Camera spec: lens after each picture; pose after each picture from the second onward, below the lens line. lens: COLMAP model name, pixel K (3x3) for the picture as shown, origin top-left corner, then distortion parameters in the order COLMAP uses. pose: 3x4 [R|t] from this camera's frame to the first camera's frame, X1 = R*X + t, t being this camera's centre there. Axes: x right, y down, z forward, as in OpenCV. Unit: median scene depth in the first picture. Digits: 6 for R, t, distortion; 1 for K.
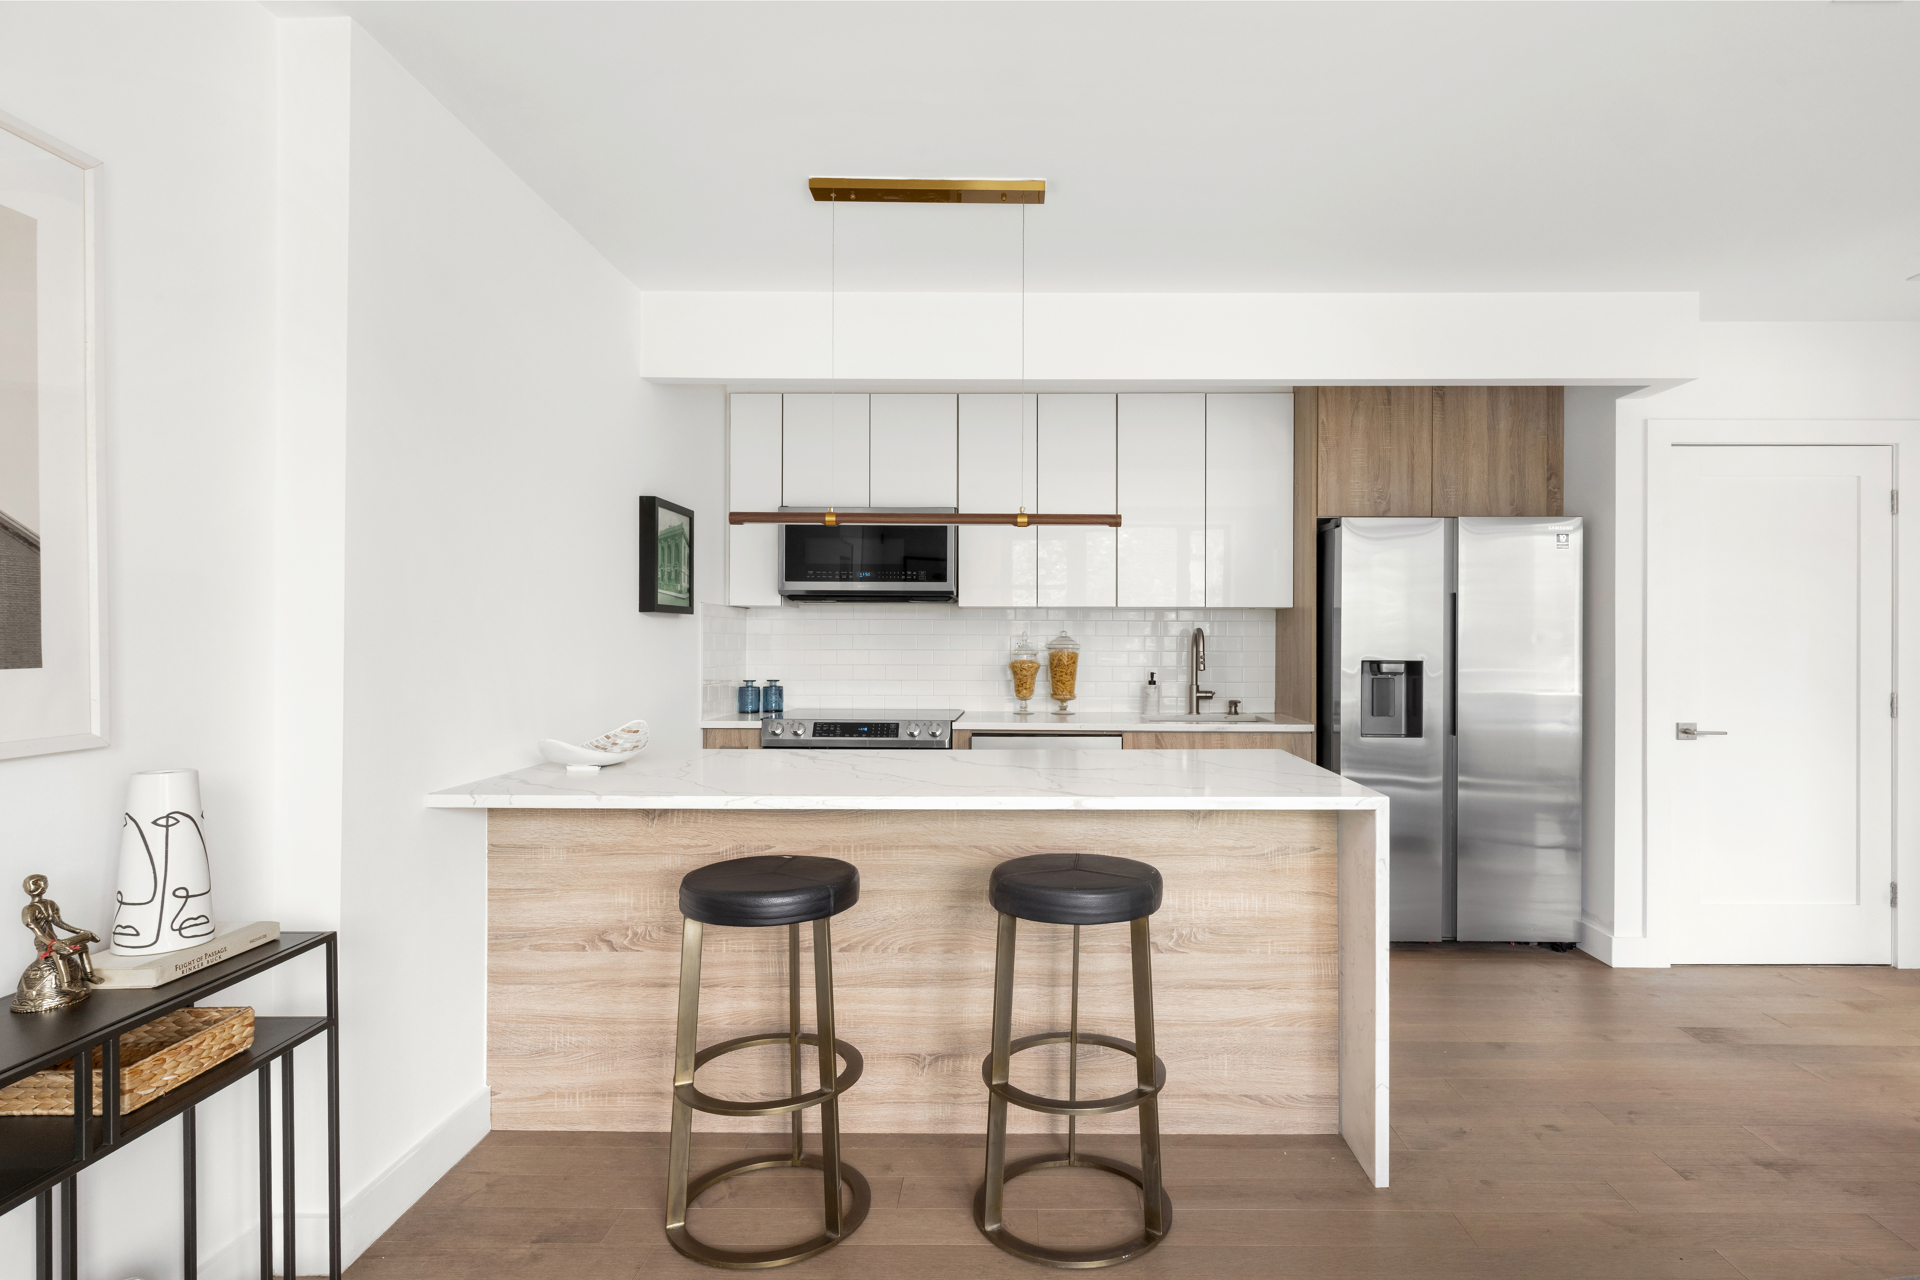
lens RADIAL K [[1001.2, 0, 964.2], [0, 1001.2, 642.3], [0, 0, 1]] dist [0.000300, 0.000074]
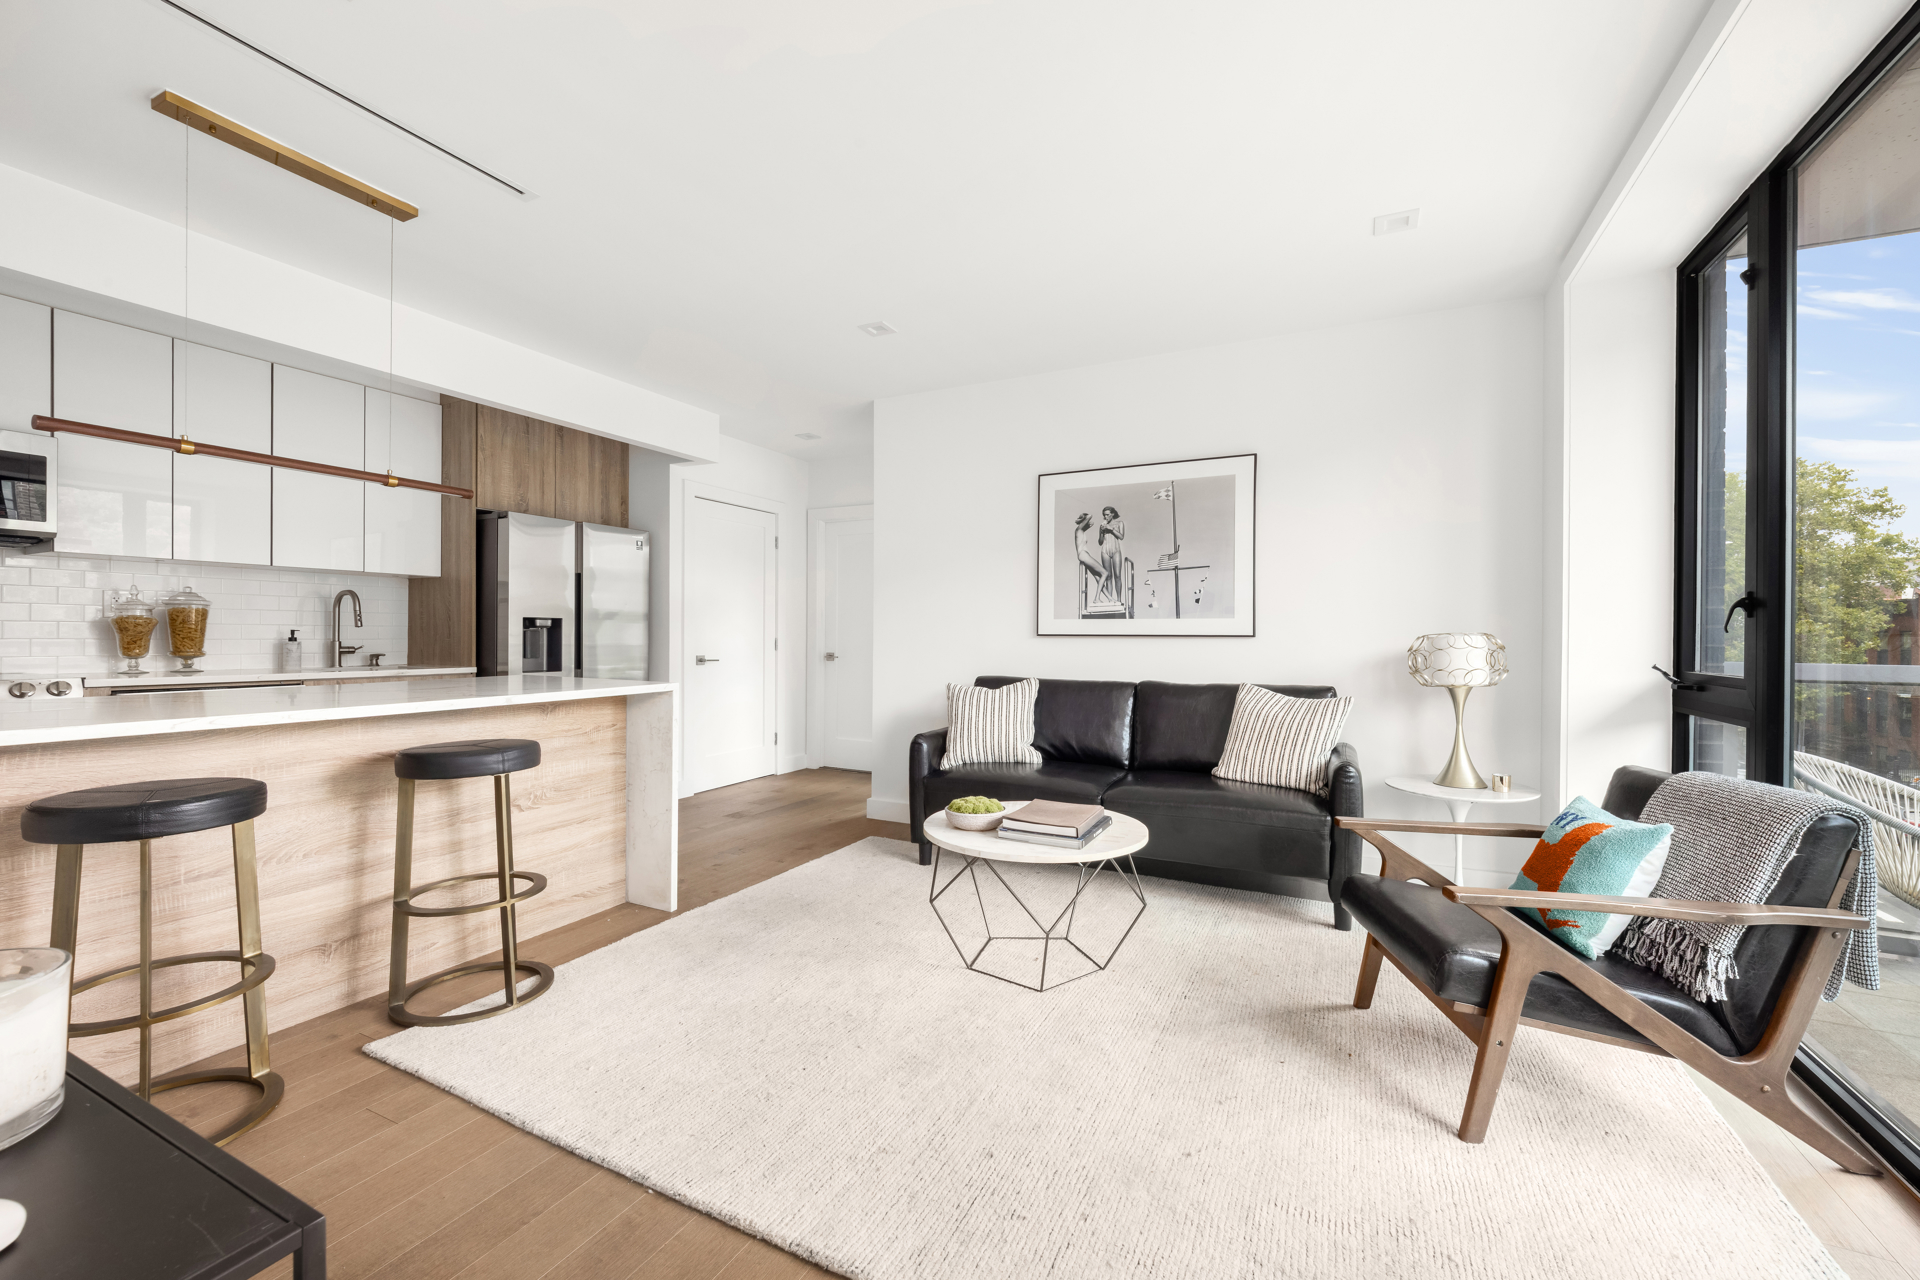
lens RADIAL K [[774.3, 0, 974.9], [0, 774.3, 637.1], [0, 0, 1]] dist [-0.002542, -0.000866]
pose [[0.424474, -0.006887, 0.905414, -0.287649], [-0.004236, 0.999945, 0.009592, 0.030842], [-0.905430, -0.007907, 0.424422, -0.014008]]
